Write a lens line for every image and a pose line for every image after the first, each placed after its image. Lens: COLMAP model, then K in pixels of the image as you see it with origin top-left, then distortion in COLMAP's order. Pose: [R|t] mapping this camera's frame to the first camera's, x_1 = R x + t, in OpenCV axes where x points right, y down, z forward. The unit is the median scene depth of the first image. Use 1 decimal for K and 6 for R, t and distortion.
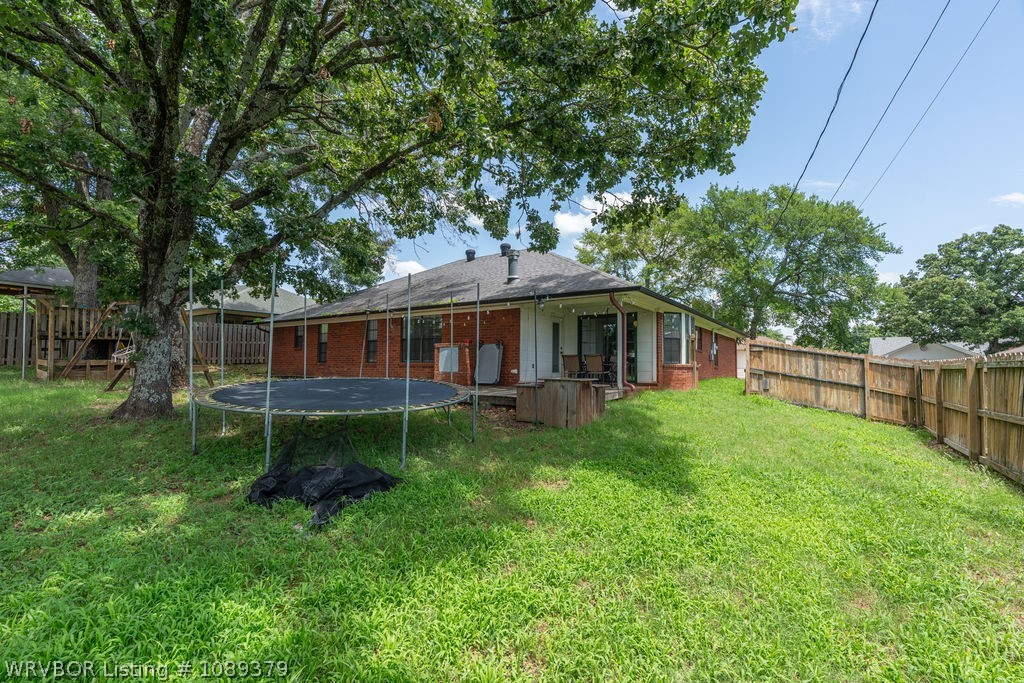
lens RADIAL K [[466.0, 0, 509.0], [0, 466.0, 353.5], [0, 0, 1]] dist [-0.001412, 0.000075]
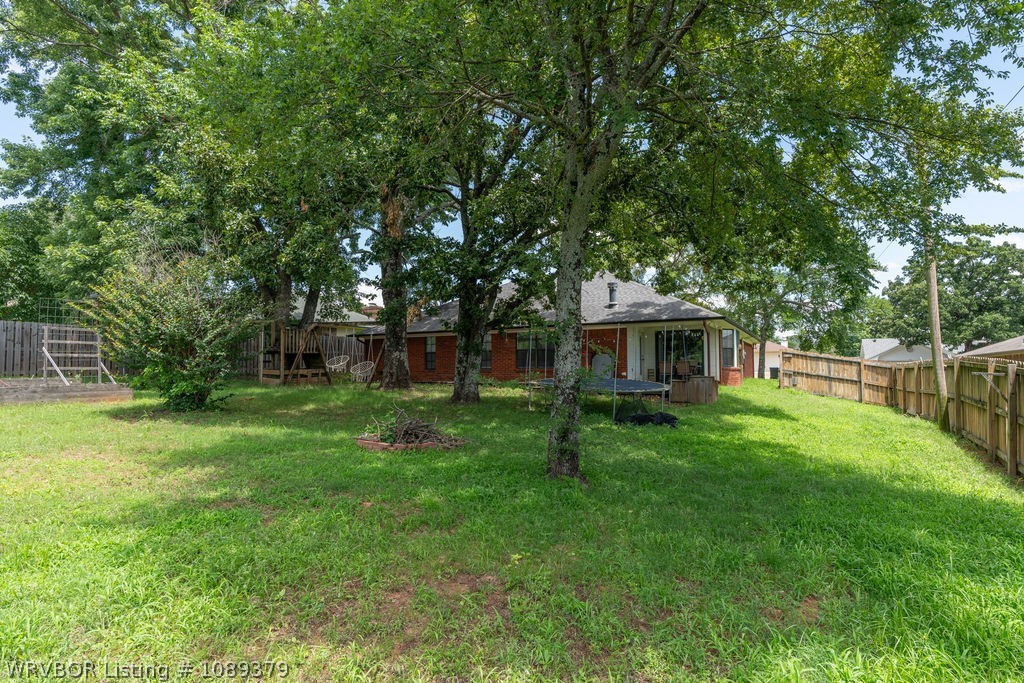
lens RADIAL K [[560.4, 0, 512.3], [0, 560.4, 358.3], [0, 0, 1]] dist [-0.000601, -0.000487]
pose [[0.994653, -0.010427, 0.102745, -0.457850], [0.010205, 0.999944, 0.002689, -0.014774], [-0.102767, -0.001626, 0.994704, -0.577129]]
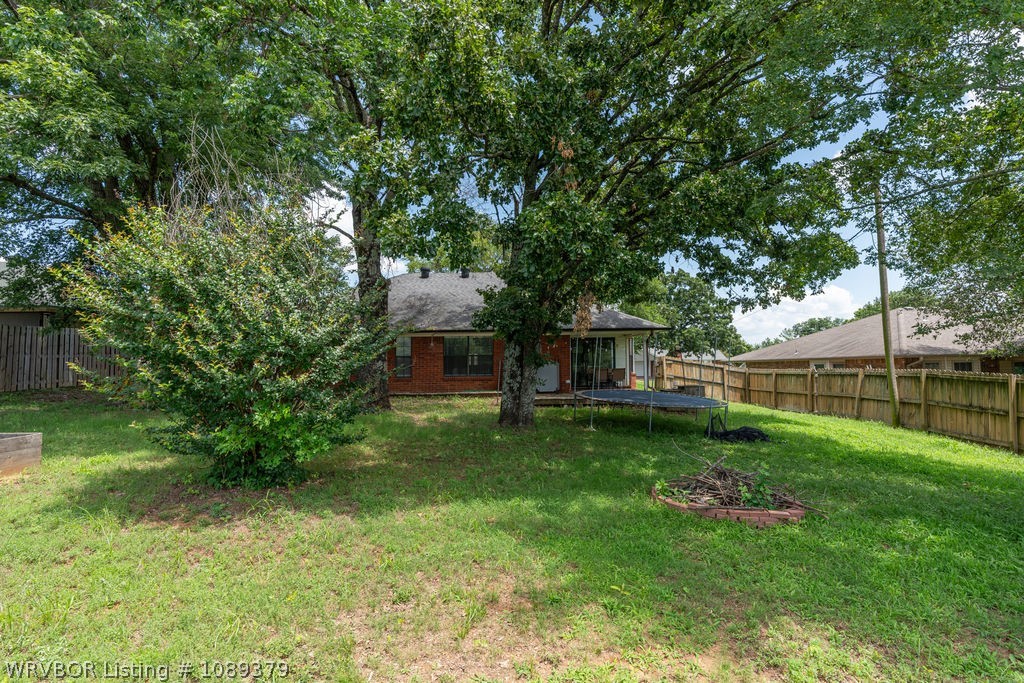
lens RADIAL K [[530.2, 0, 512.0], [0, 530.2, 341.5], [0, 0, 1]] dist [-0.032405, 0.000014]
pose [[0.811425, 0.010135, 0.584369, -0.949733], [0.001902, 0.999799, -0.019982, -0.044310], [-0.584454, 0.017325, 0.811242, -0.134743]]
